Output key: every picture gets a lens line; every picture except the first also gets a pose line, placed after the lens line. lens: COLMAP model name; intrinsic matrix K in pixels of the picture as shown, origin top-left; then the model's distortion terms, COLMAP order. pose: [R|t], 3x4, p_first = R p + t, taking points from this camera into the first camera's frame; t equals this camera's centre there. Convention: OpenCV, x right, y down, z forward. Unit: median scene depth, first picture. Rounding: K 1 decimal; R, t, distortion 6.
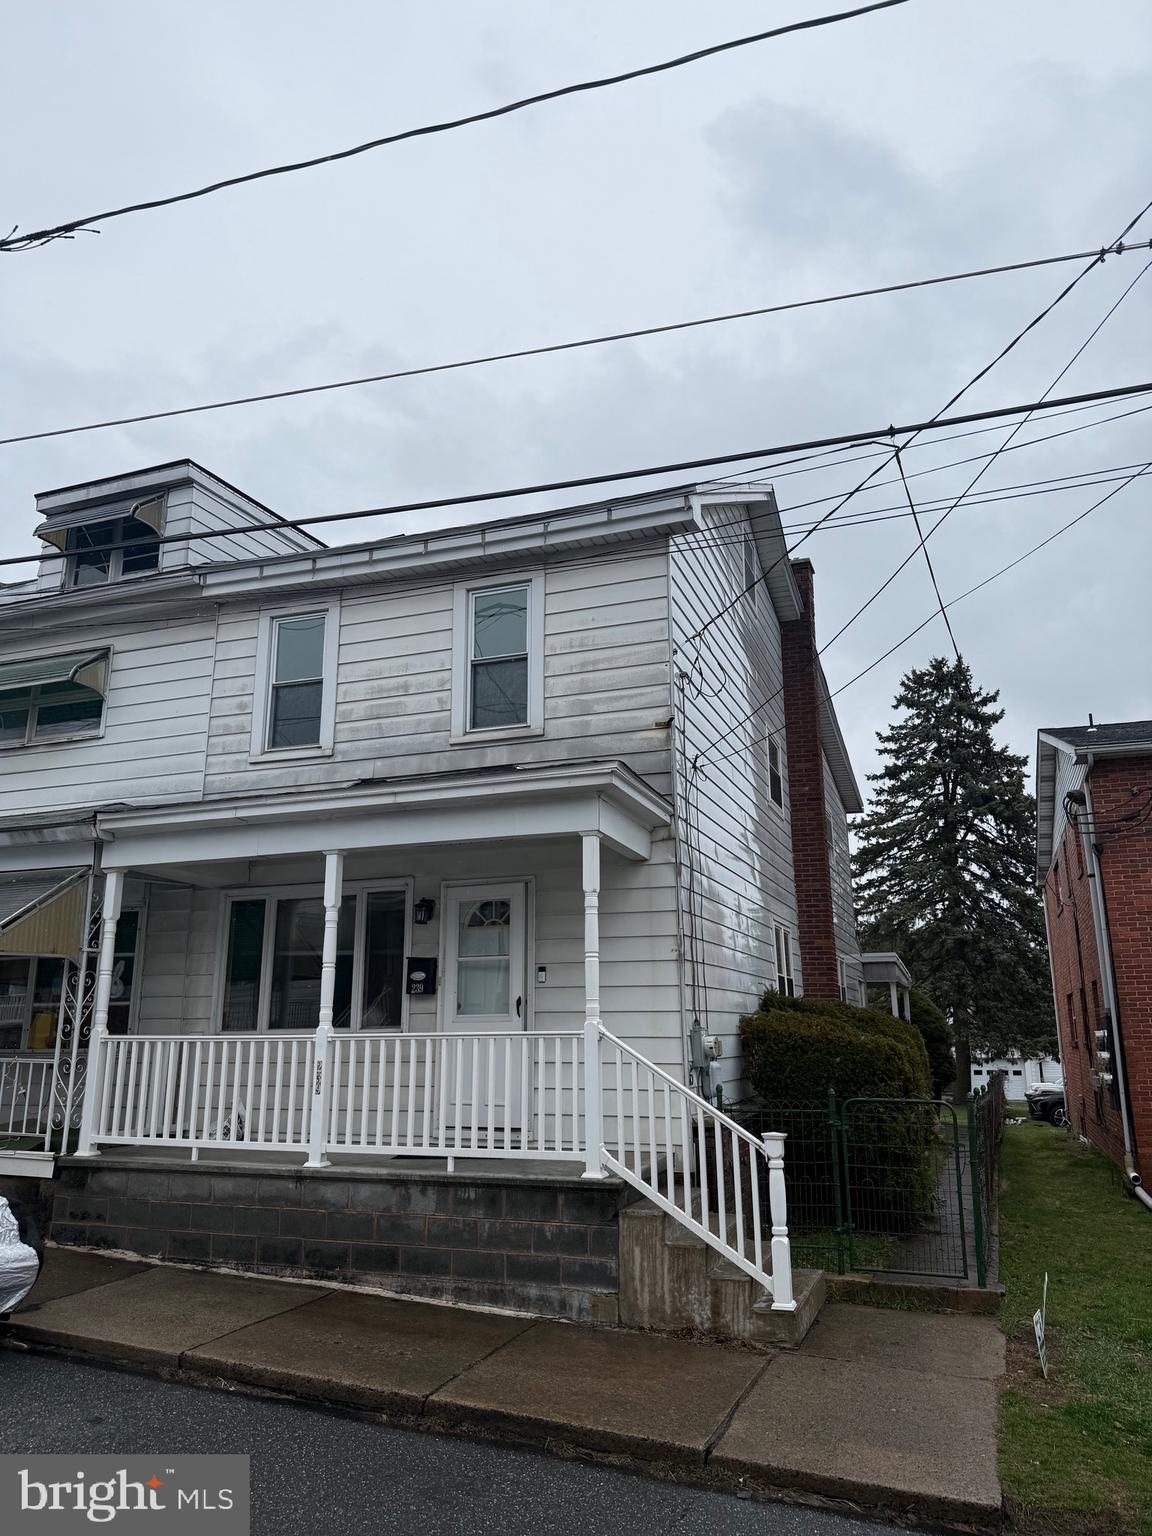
lens RADIAL K [[1081.3, 0, 565.6], [0, 1081.3, 757.6], [0, 0, 1]] dist [0.031530, -0.054729]
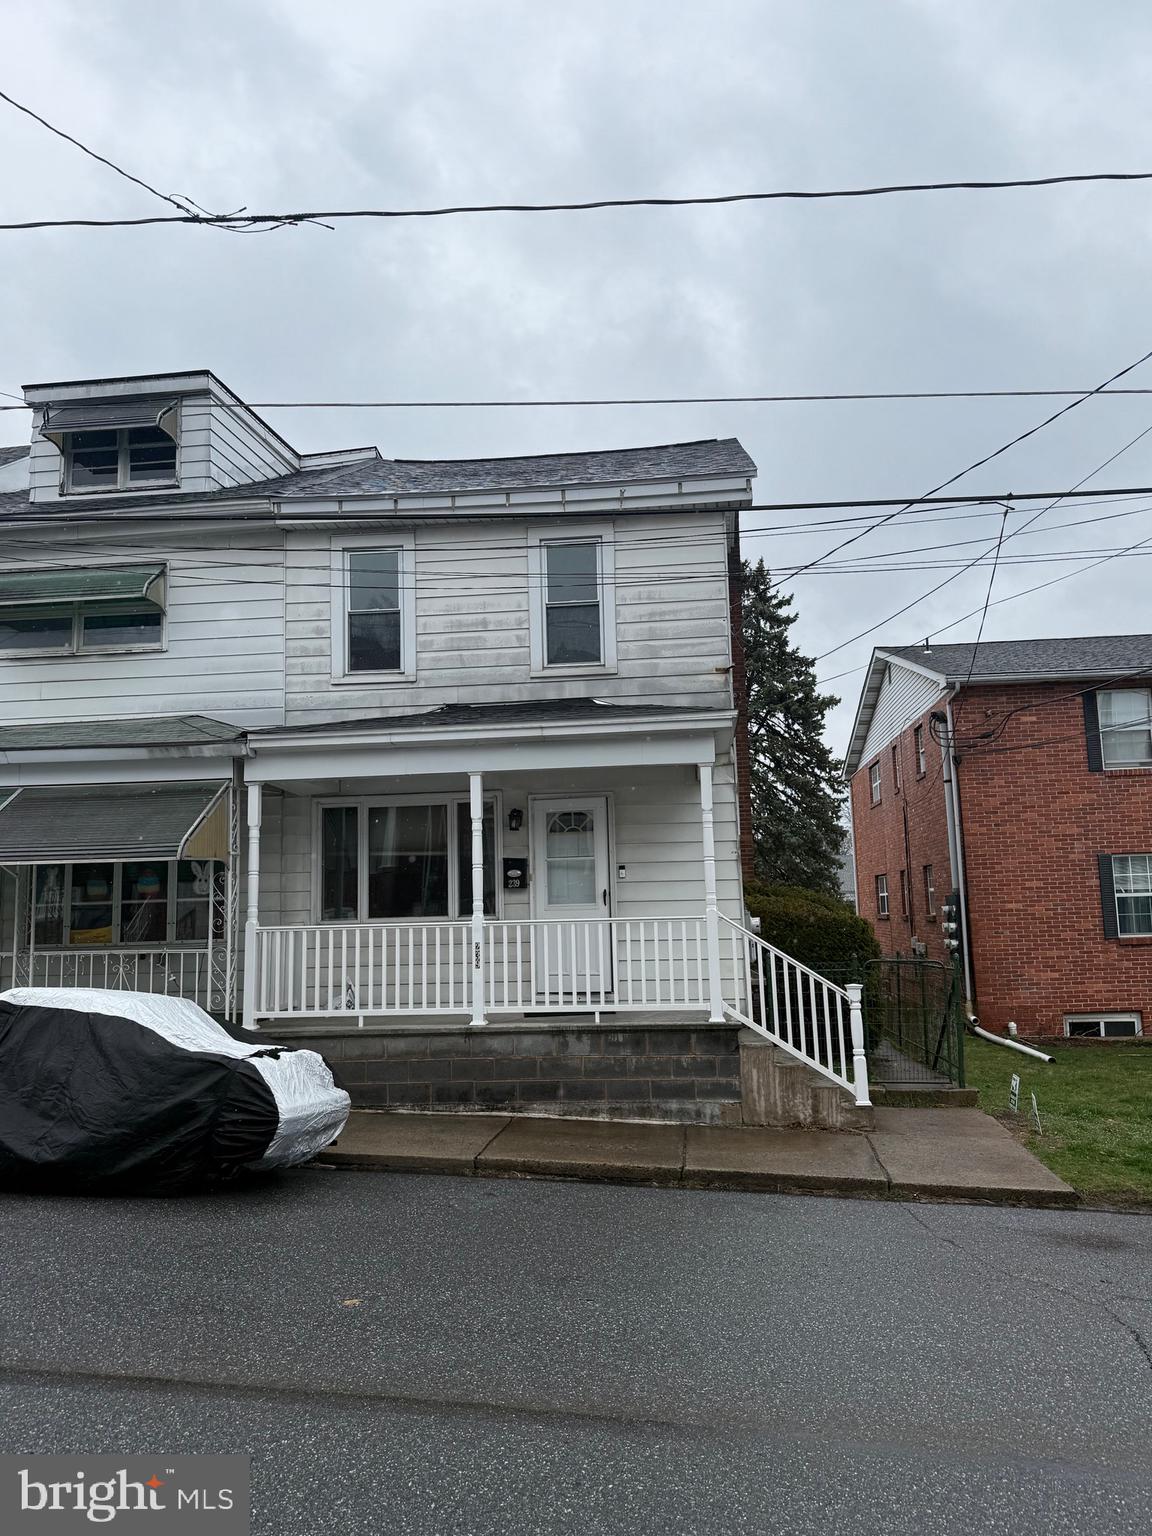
lens RADIAL K [[1124.4, 0, 578.9], [0, 1124.4, 756.2], [0, 0, 1]] dist [0.053387, -0.004176]
pose [[0.970727, 0.014024, 0.239774, -0.359166], [-0.040262, 0.993669, 0.104882, -0.058766], [-0.236786, -0.111466, 0.965147, -0.201090]]
